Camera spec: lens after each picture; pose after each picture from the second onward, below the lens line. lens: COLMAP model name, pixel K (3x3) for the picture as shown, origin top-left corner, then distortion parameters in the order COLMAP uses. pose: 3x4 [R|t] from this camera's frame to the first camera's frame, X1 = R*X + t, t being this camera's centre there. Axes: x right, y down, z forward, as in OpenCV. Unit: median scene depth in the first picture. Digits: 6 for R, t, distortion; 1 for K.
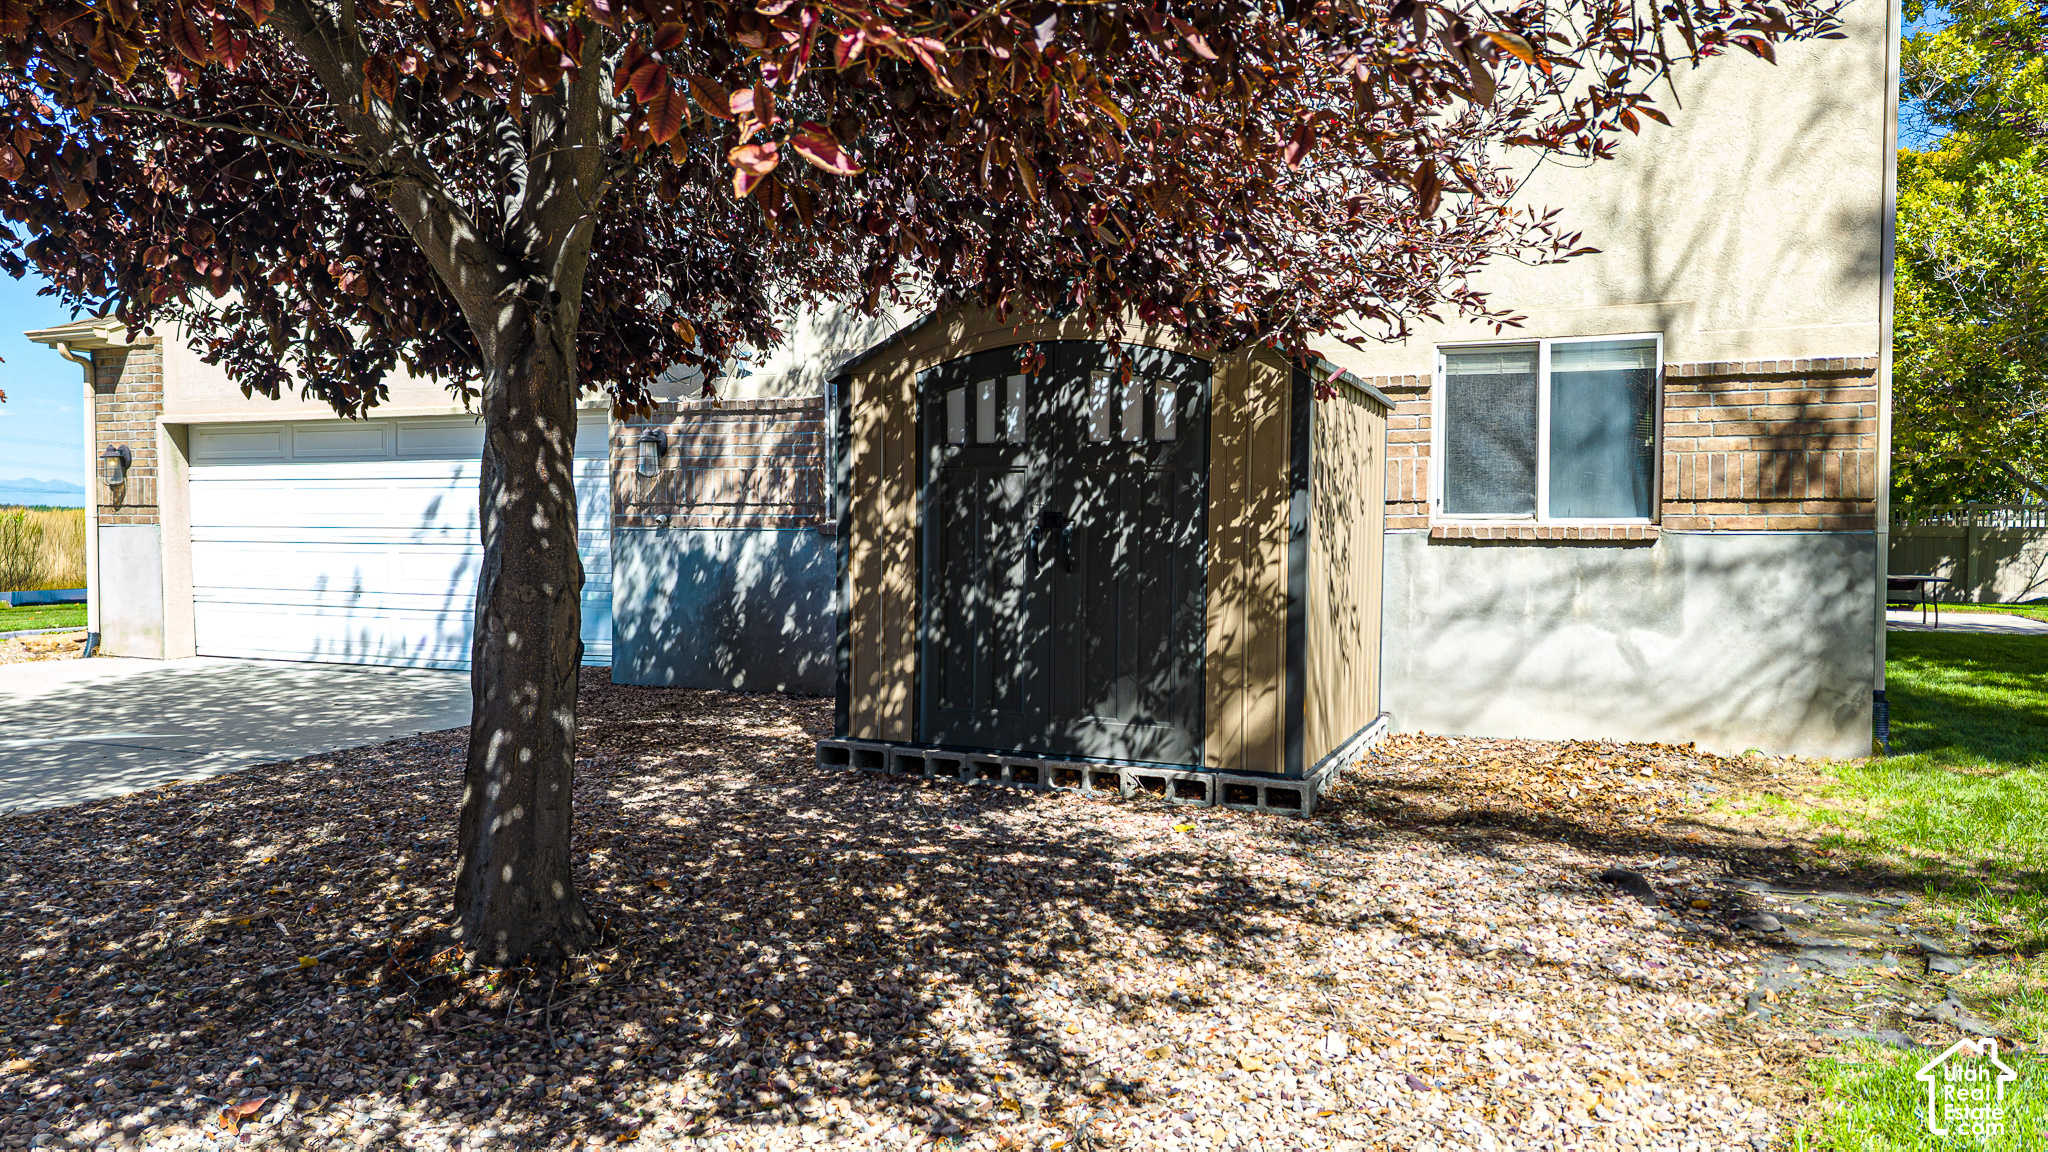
lens RADIAL K [[1366.3, 0, 1014.0], [0, 1366.3, 579.2], [0, 0, 1]] dist [-0.001681, 0.003089]
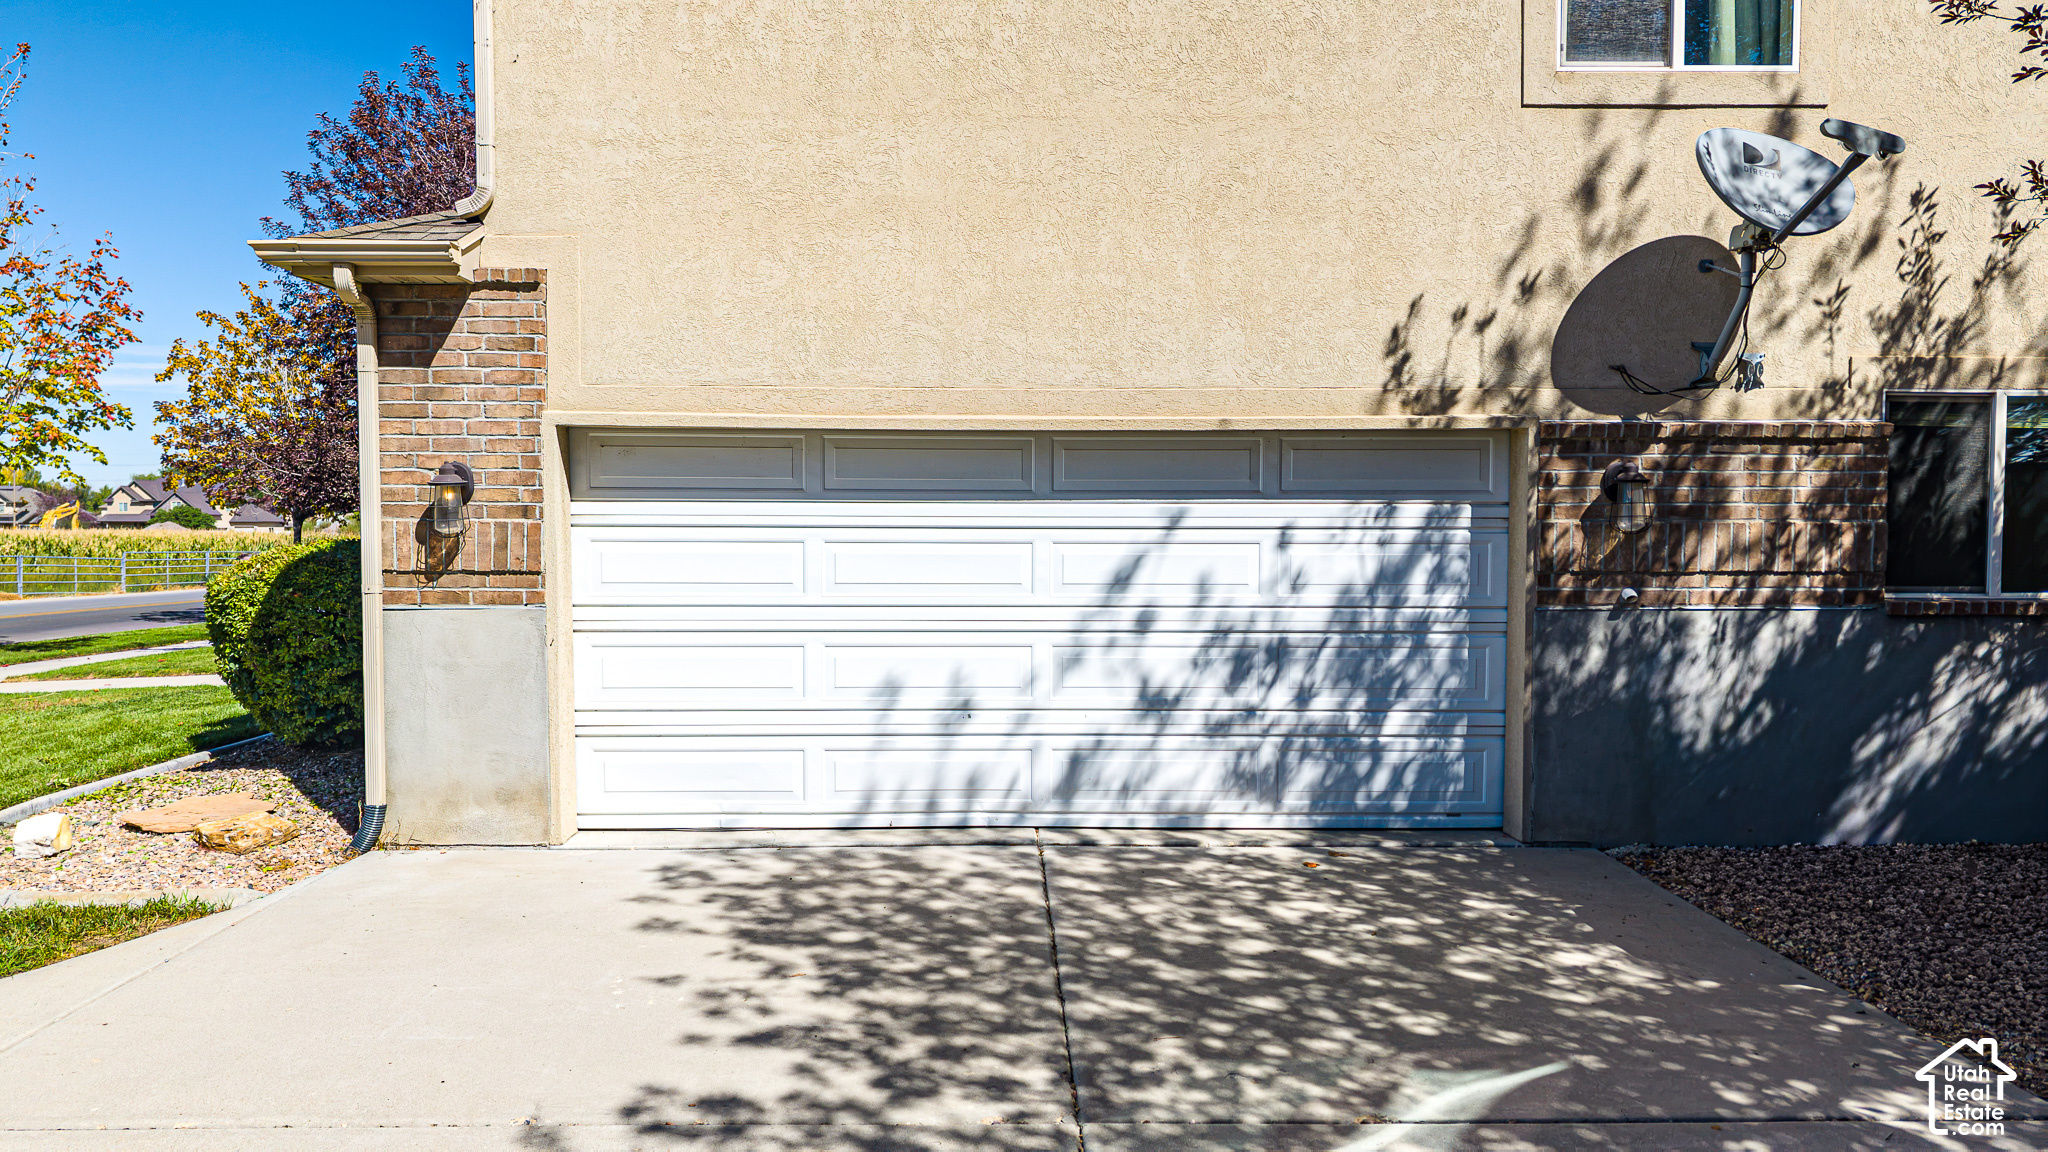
lens RADIAL K [[1338.6, 0, 1030.4], [0, 1338.6, 587.0], [0, 0, 1]] dist [0.052801, -0.055837]
pose [[0.922237, -0.020017, 0.386107, -0.808028], [0.018138, 0.999799, 0.008510, -0.059997], [-0.386200, -0.000845, 0.922415, 0.507778]]
